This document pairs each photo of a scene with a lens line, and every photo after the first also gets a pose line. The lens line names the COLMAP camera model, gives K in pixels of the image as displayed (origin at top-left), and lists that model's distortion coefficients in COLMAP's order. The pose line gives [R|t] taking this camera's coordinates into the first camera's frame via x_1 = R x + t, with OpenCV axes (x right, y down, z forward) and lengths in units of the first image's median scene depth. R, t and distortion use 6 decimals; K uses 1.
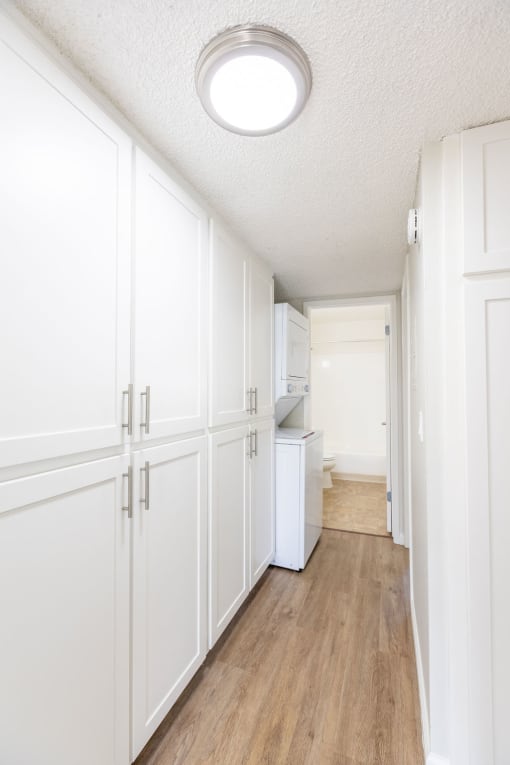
lens RADIAL K [[338.4, 0, 256.9], [0, 338.4, 383.9], [0, 0, 1]] dist [0.001074, 0.000142]
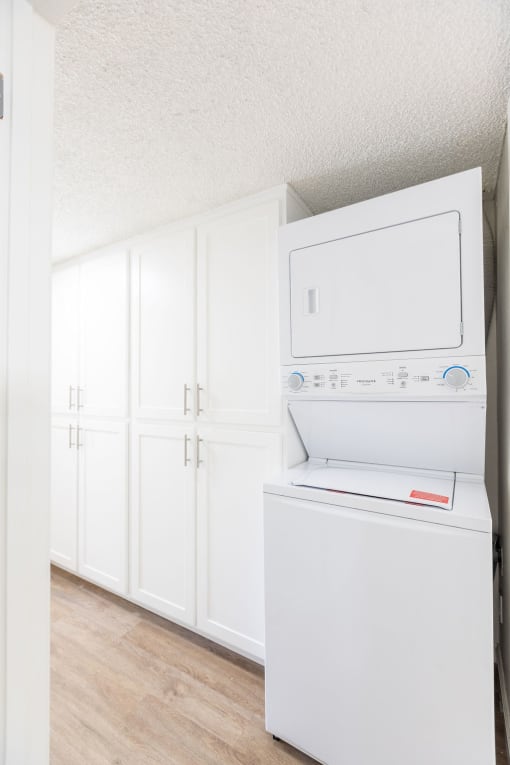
lens RADIAL K [[338.4, 0, 256.2], [0, 338.4, 384.9], [0, 0, 1]] dist [0.001074, 0.000142]
pose [[-0.172441, -0.010620, -0.984963, 0.875615], [0.028555, 0.999468, -0.015776, 0.037772], [0.984606, -0.030846, -0.172046, 1.460535]]
